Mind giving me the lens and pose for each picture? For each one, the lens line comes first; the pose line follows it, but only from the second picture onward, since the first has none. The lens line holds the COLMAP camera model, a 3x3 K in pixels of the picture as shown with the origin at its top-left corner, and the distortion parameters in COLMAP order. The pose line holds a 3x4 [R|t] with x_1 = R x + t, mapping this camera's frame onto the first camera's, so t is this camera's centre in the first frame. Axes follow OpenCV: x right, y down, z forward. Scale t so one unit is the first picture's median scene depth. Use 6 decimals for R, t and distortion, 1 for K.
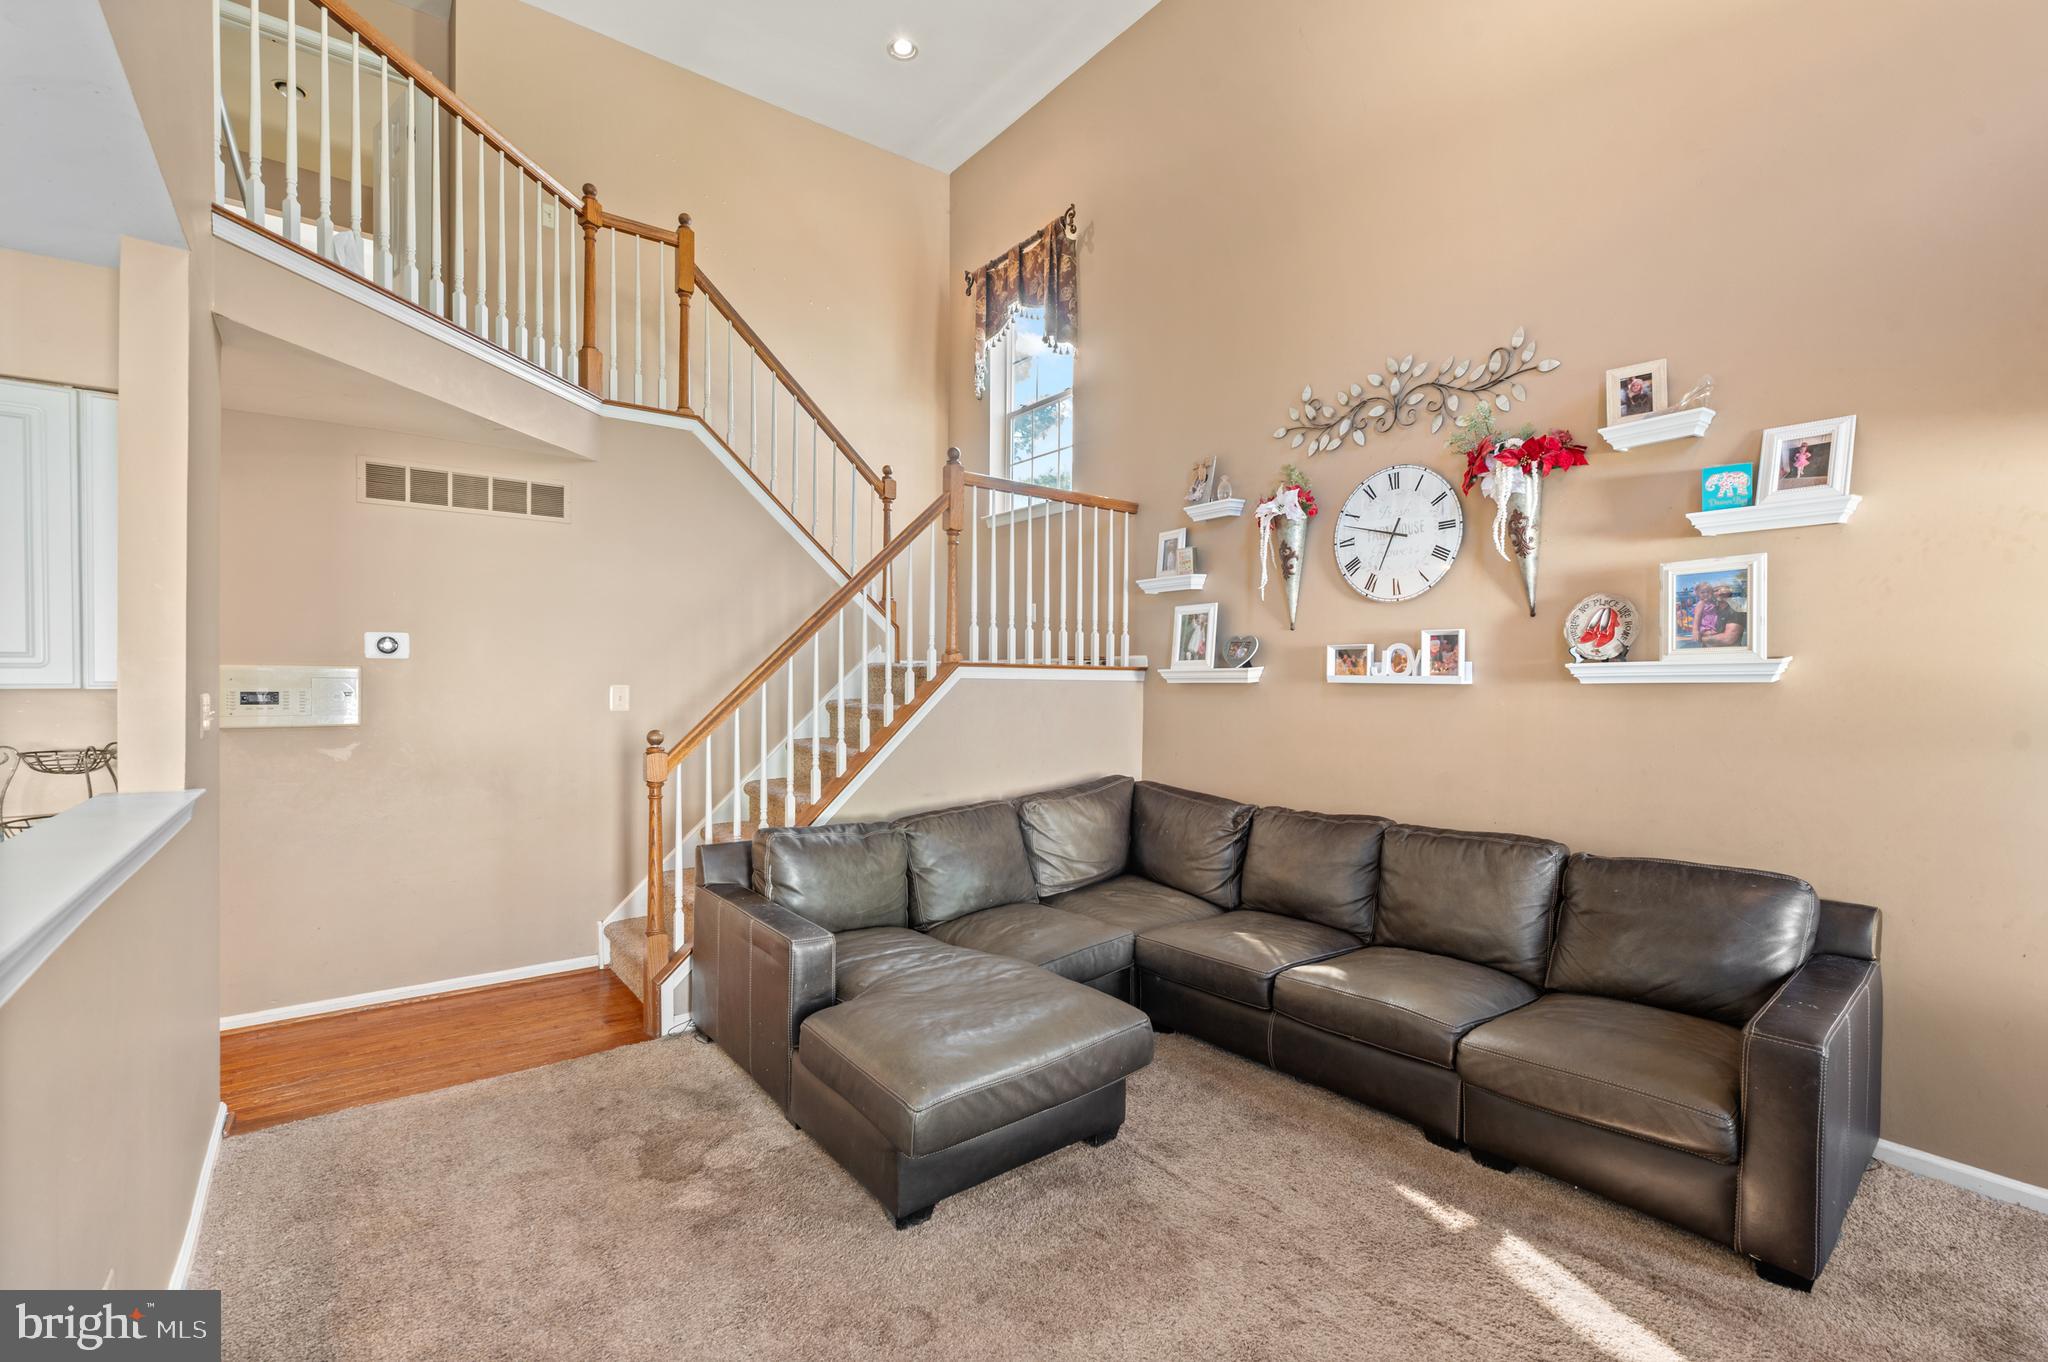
lens RADIAL K [[892.6, 0, 1031.2], [0, 892.6, 683.5], [0, 0, 1]] dist [-0.001234, 0.000263]
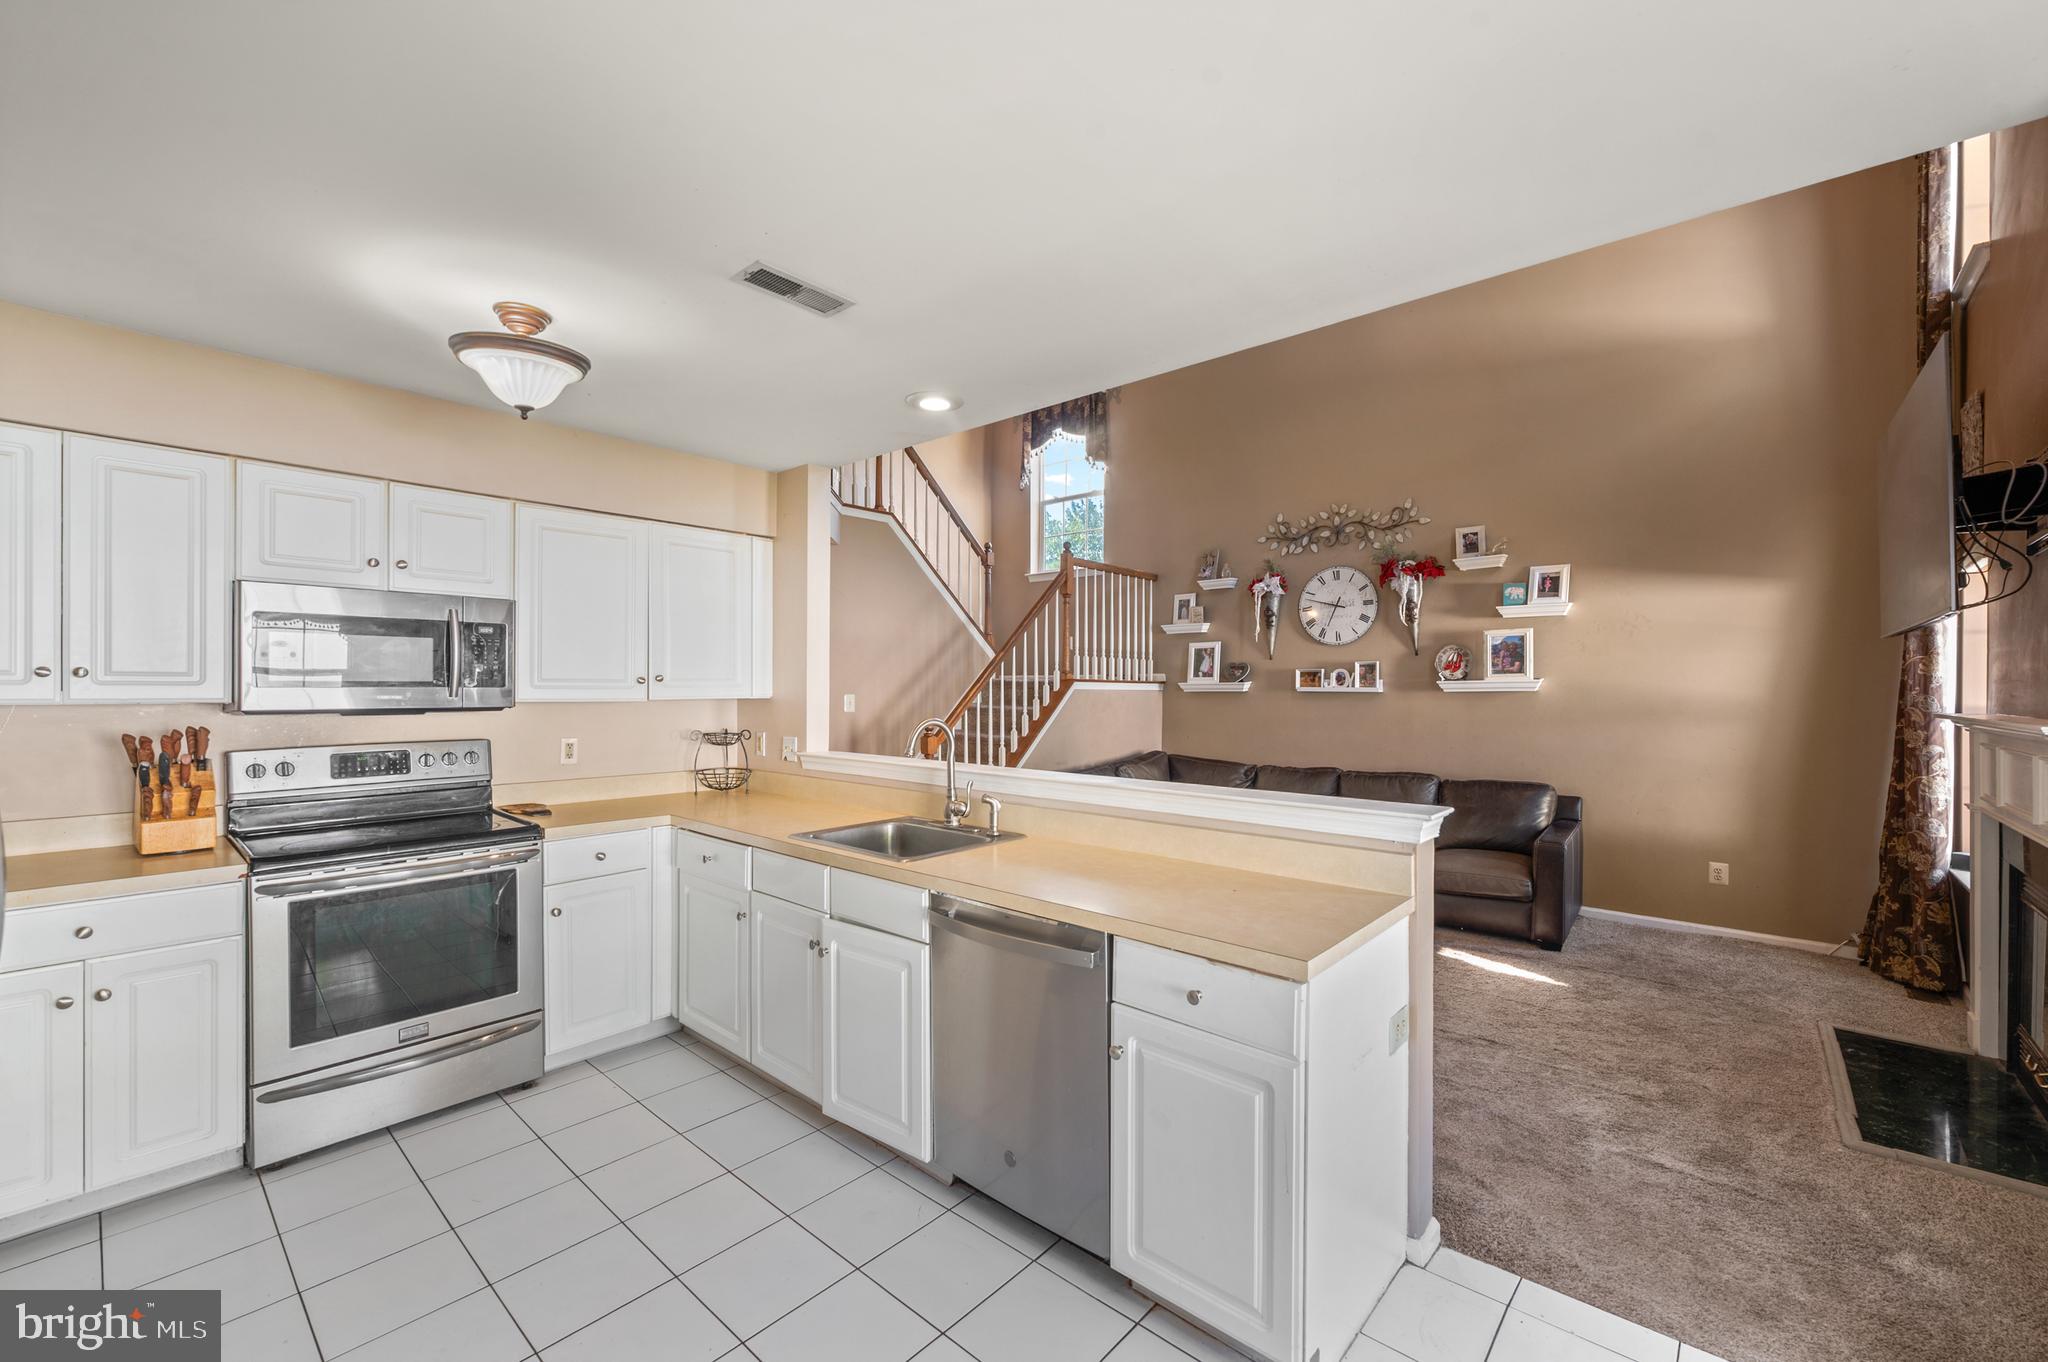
lens RADIAL K [[826.8, 0, 1033.0], [0, 826.8, 684.6], [0, 0, 1]] dist [-0.002151, 0.000451]
pose [[0.981232, -0.002000, 0.192821, -0.472463], [0.003294, 0.999974, -0.006392, -0.005472], [-0.192803, 0.006907, 0.981213, -0.453307]]
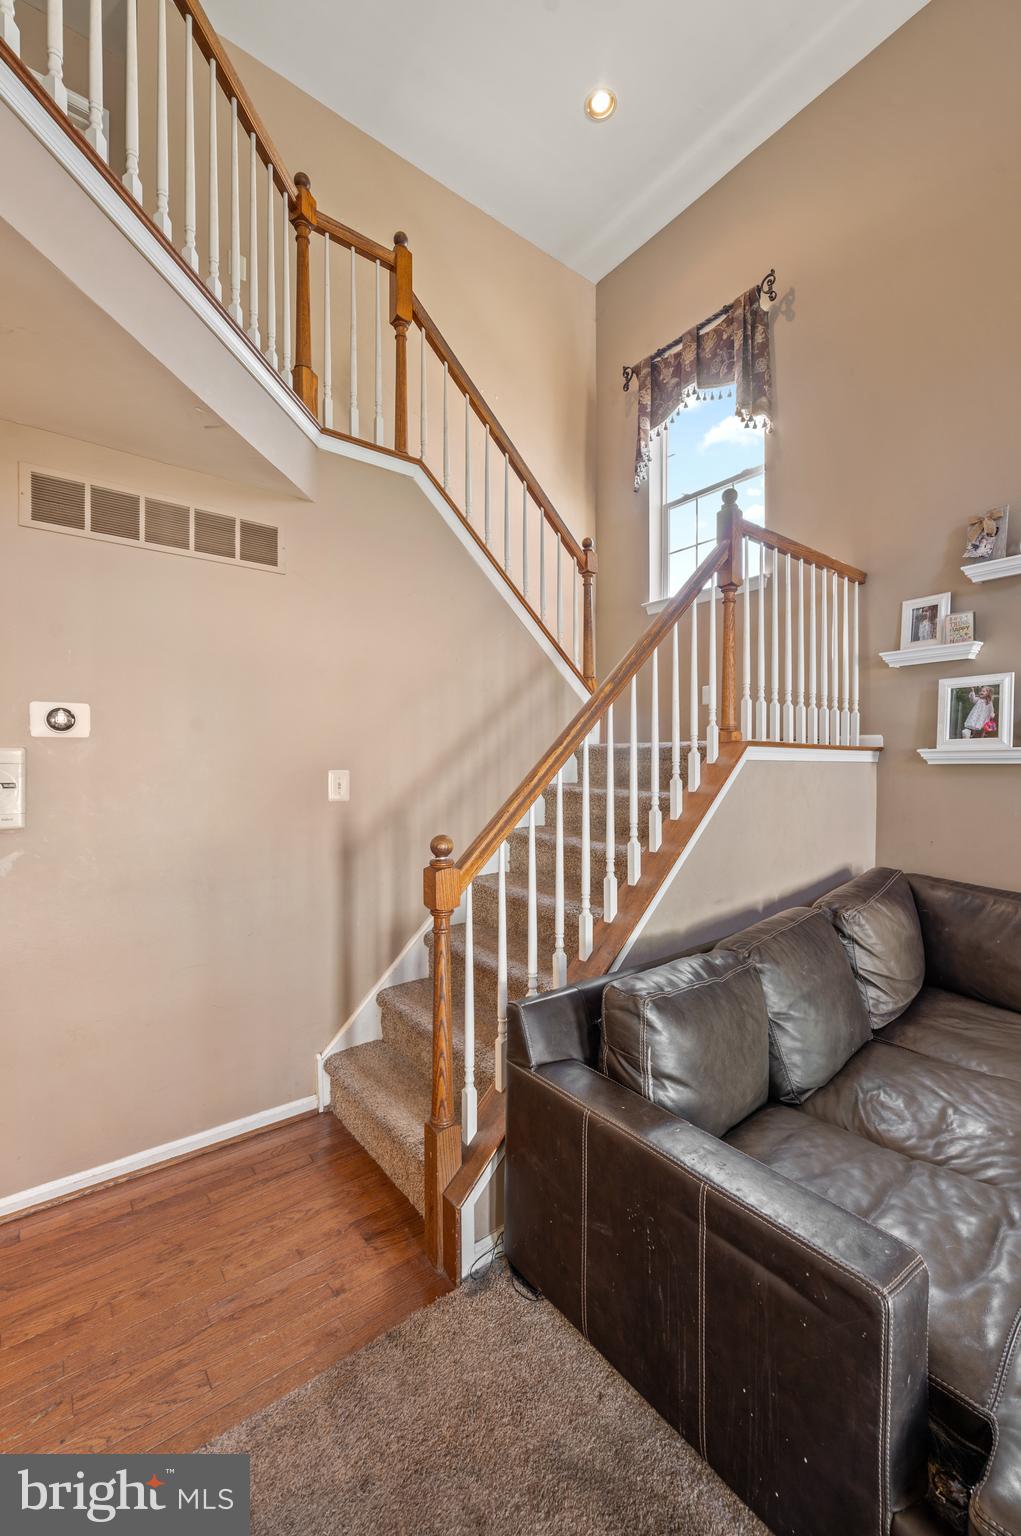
lens RADIAL K [[620.1, 0, 517.4], [0, 620.1, 760.9], [0, 0, 1]] dist [-0.002151, 0.000451]
pose [[0.999953, -0.004911, 0.008300, -0.329272], [0.004944, 0.999980, -0.003927, -0.004208], [-0.008280, 0.003968, 0.999958, 0.457873]]
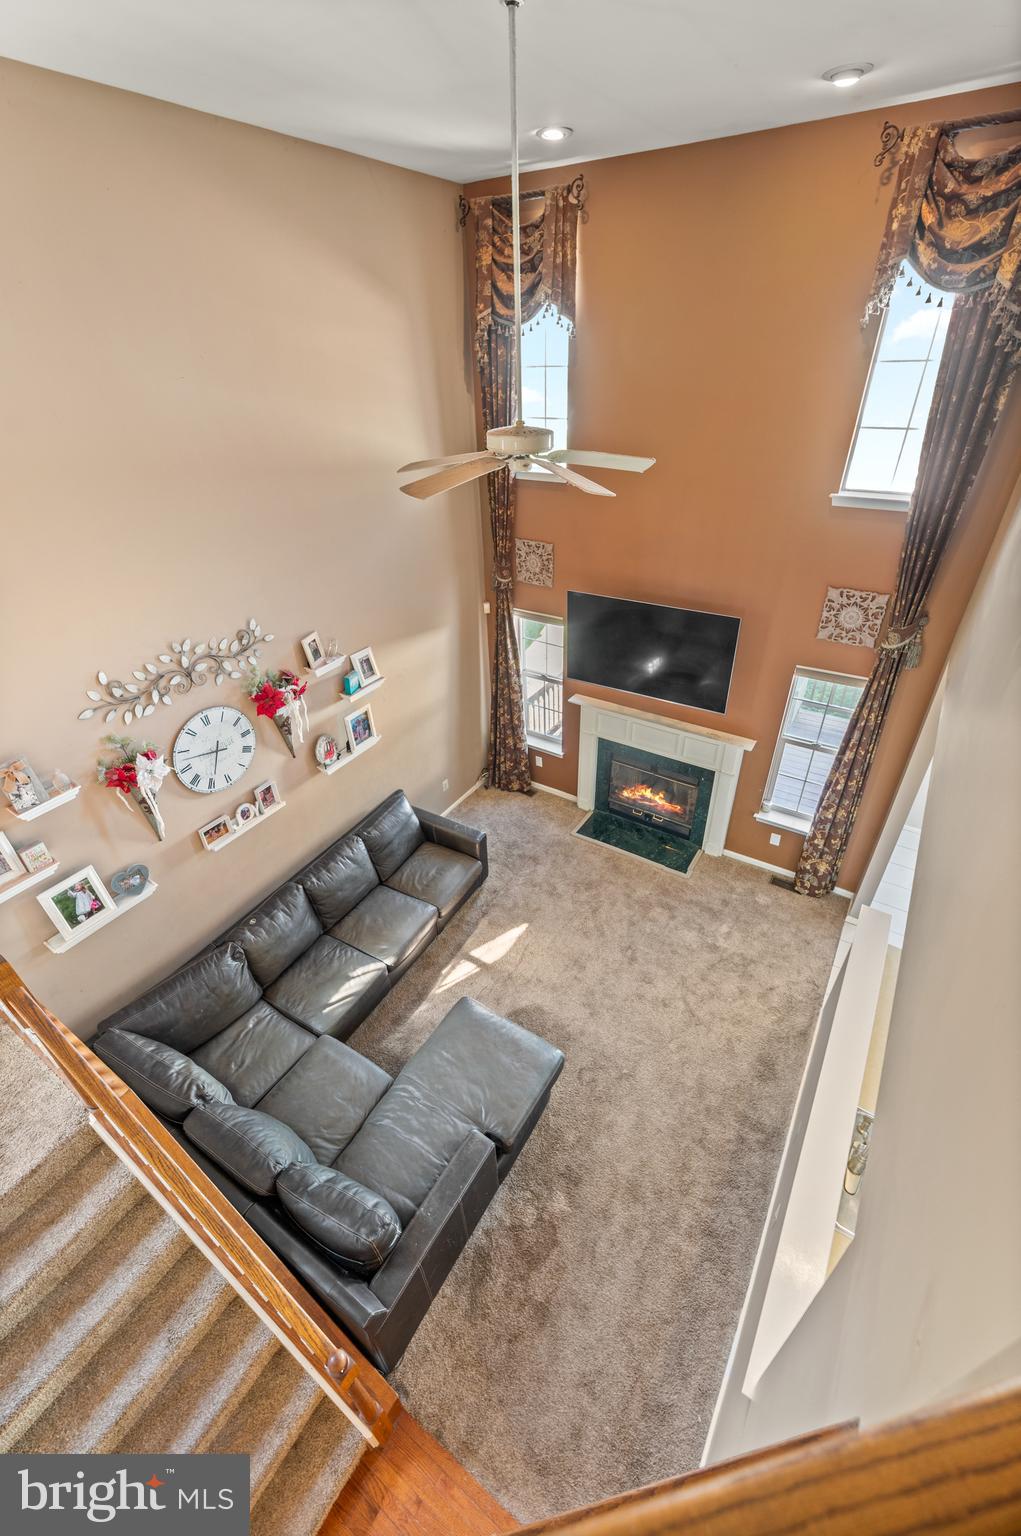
lens RADIAL K [[620.1, 0, 512.0], [0, 620.1, 765.2], [0, 0, 1]] dist [-0.002151, 0.000451]
pose [[-0.330066, -0.529353, 0.781564, -0.586310], [0.030876, 0.821468, 0.569419, -0.716289], [-0.943453, 0.212077, -0.254794, 0.778218]]
